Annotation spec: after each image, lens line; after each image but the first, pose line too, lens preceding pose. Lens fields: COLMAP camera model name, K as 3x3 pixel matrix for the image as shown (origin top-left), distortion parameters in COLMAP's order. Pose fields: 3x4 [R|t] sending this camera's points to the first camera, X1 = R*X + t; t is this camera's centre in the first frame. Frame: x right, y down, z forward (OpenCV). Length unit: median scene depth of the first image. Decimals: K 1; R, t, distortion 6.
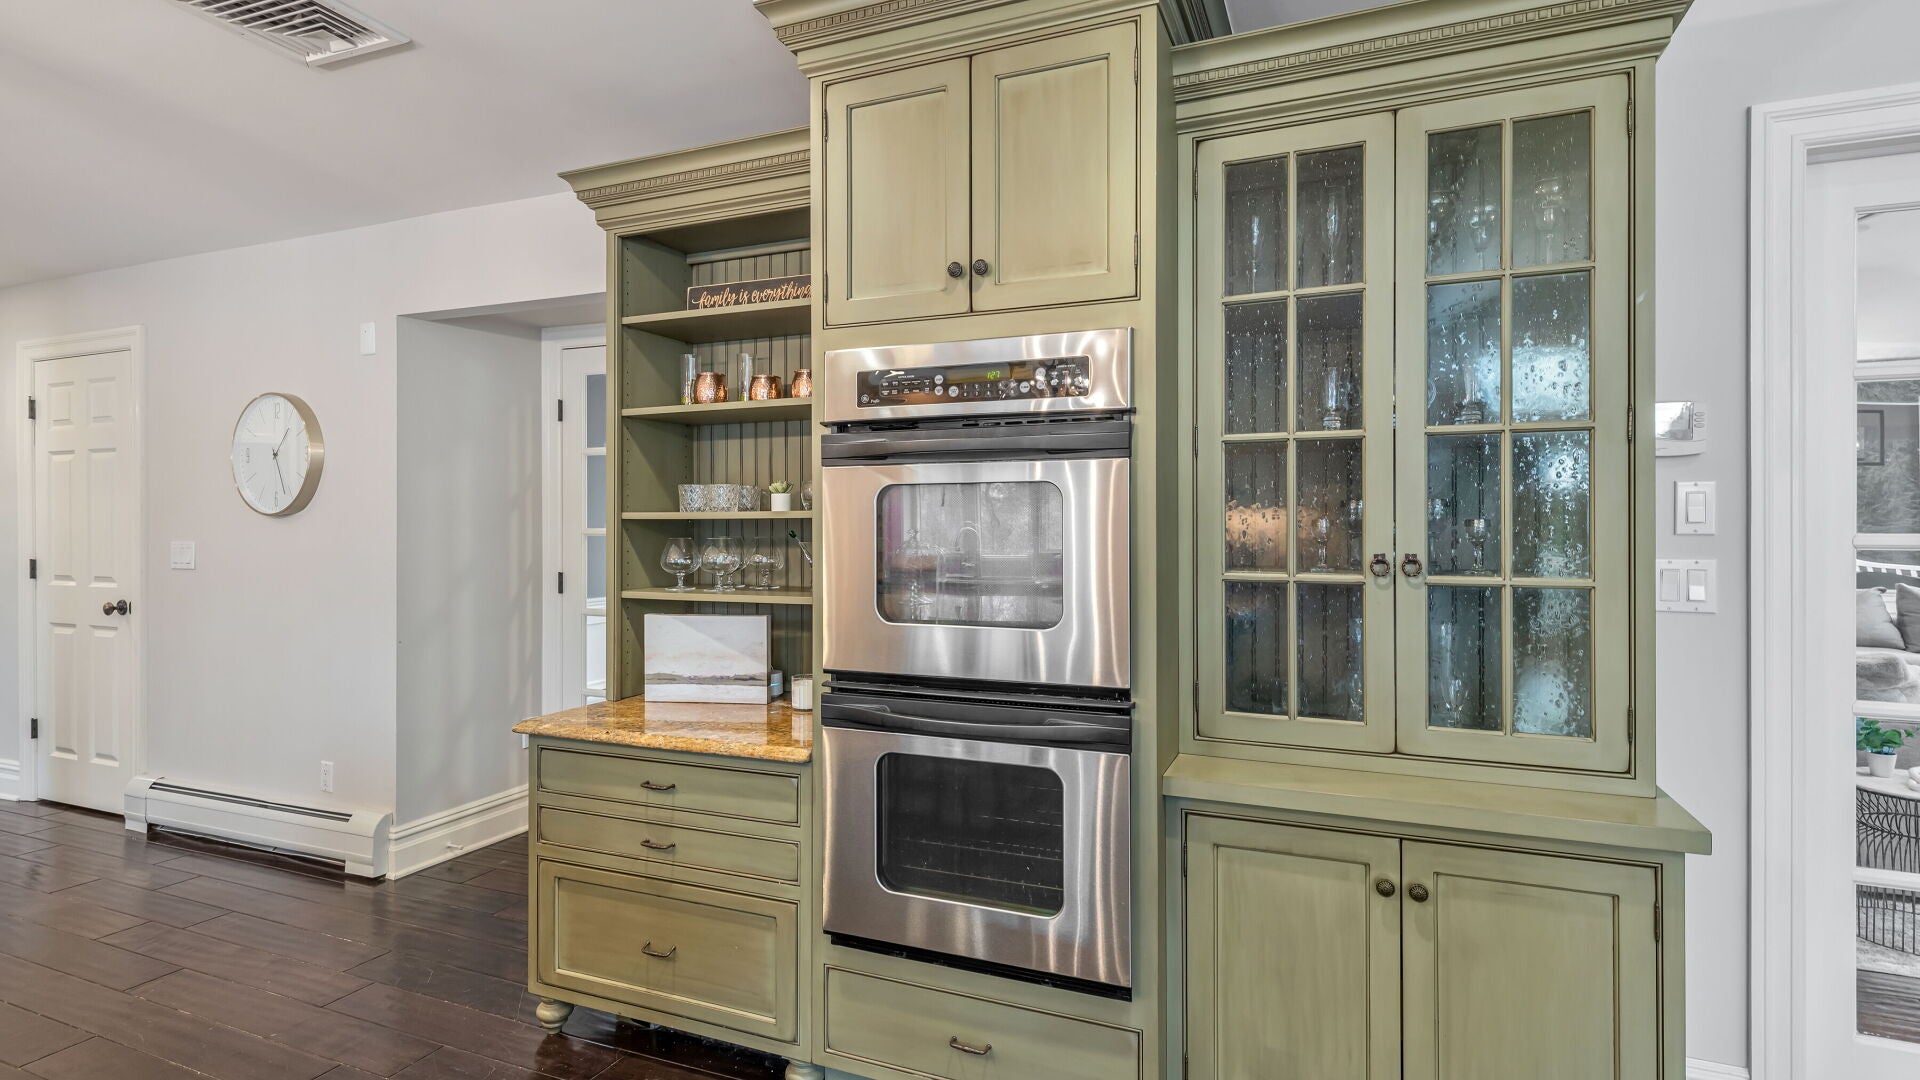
lens RADIAL K [[926.4, 0, 960.0], [0, 926.4, 540.0], [0, 0, 1]] dist [-0.000331, -0.000012]
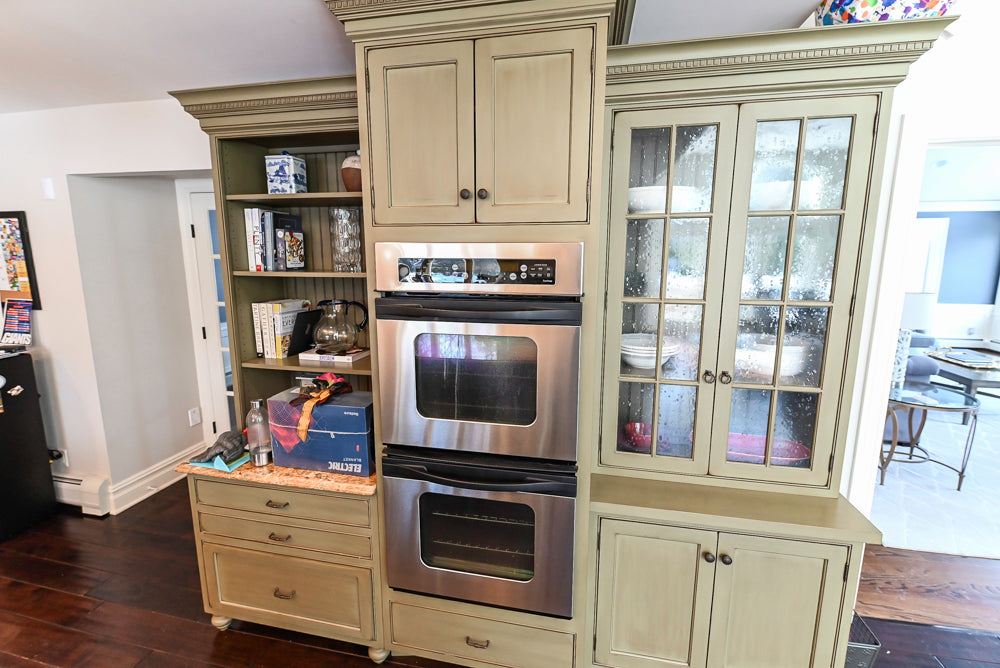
lens RADIAL K [[430.8, 0, 500.5], [0, 430.8, 340.3], [0, 0, 1]] dist [0.001997, -0.007541]
pose [[0.981976, -0.030924, 0.186456, -0.083115], [0.002272, 0.988384, 0.151962, -0.157979], [-0.188989, -0.148799, 0.970640, 0.267312]]
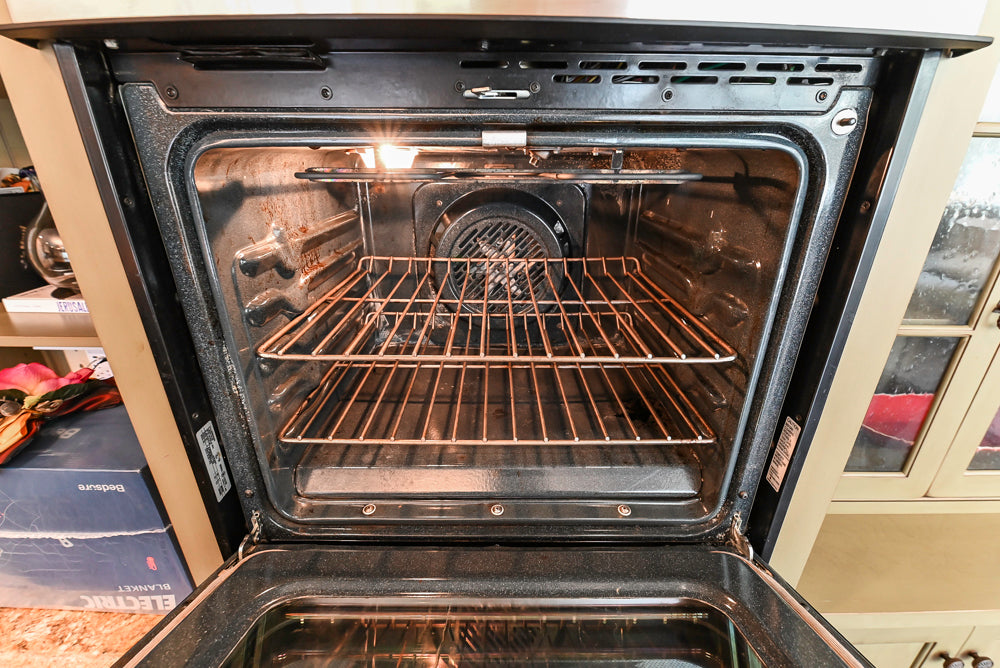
lens RADIAL K [[414.0, 0, 500.0], [0, 414.0, 334.0], [0, 0, 1]] dist [-0.000218, -0.005437]
pose [[0.918001, -0.143010, 0.369894, -0.063315], [0.004145, 0.936125, 0.351644, -0.077933], [-0.396556, -0.321276, 0.859956, 0.807665]]
